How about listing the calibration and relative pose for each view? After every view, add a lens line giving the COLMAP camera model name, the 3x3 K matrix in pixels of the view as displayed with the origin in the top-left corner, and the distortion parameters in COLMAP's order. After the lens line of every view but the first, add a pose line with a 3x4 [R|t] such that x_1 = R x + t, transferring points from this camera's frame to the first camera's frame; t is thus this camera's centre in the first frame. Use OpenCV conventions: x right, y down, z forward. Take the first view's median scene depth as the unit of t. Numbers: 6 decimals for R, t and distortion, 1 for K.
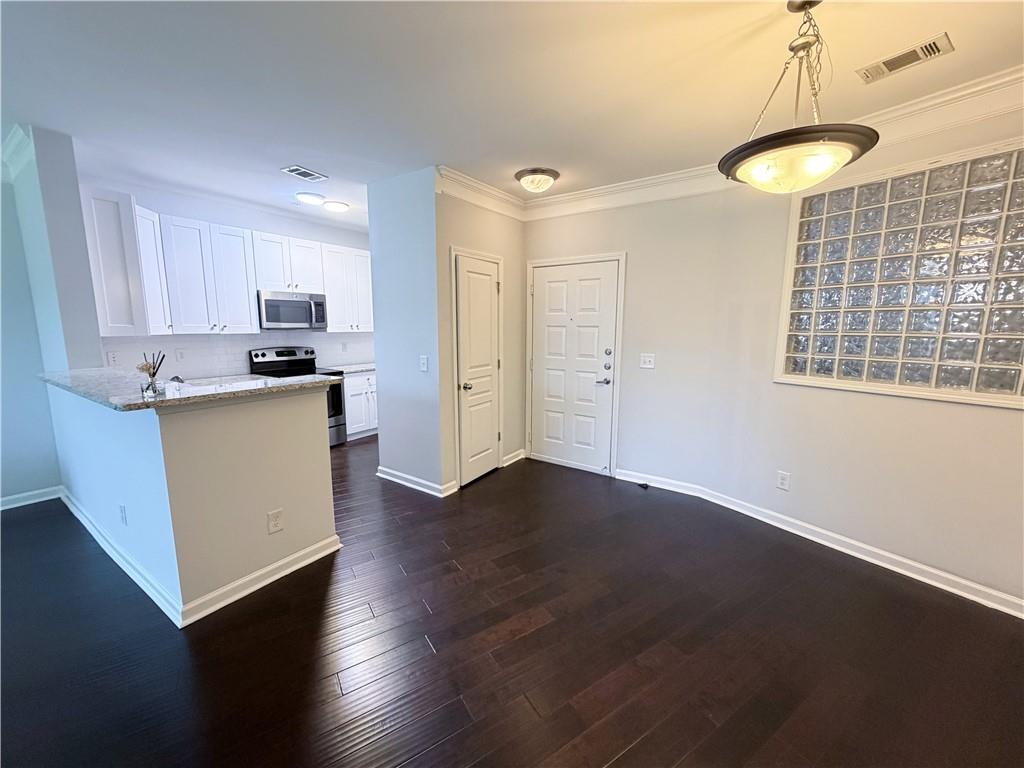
lens RADIAL K [[410.1, 0, 508.2], [0, 410.1, 382.7], [0, 0, 1]] dist [-0.000186, -0.000018]
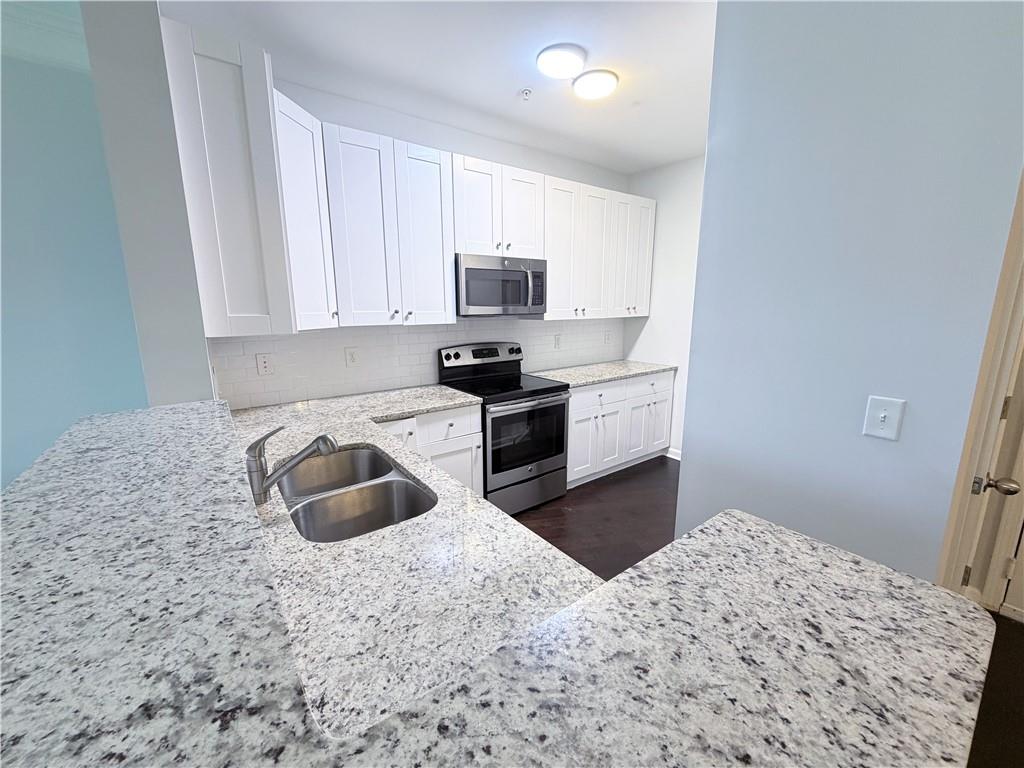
lens RADIAL K [[410.1, 0, 508.2], [0, 410.1, 382.7], [0, 0, 1]] dist [-0.000186, -0.000018]
pose [[0.942985, 0.056711, -0.327969, -0.322848], [-0.041537, 0.997725, 0.053096, -0.067012], [0.330234, -0.036446, 0.943195, 0.436528]]
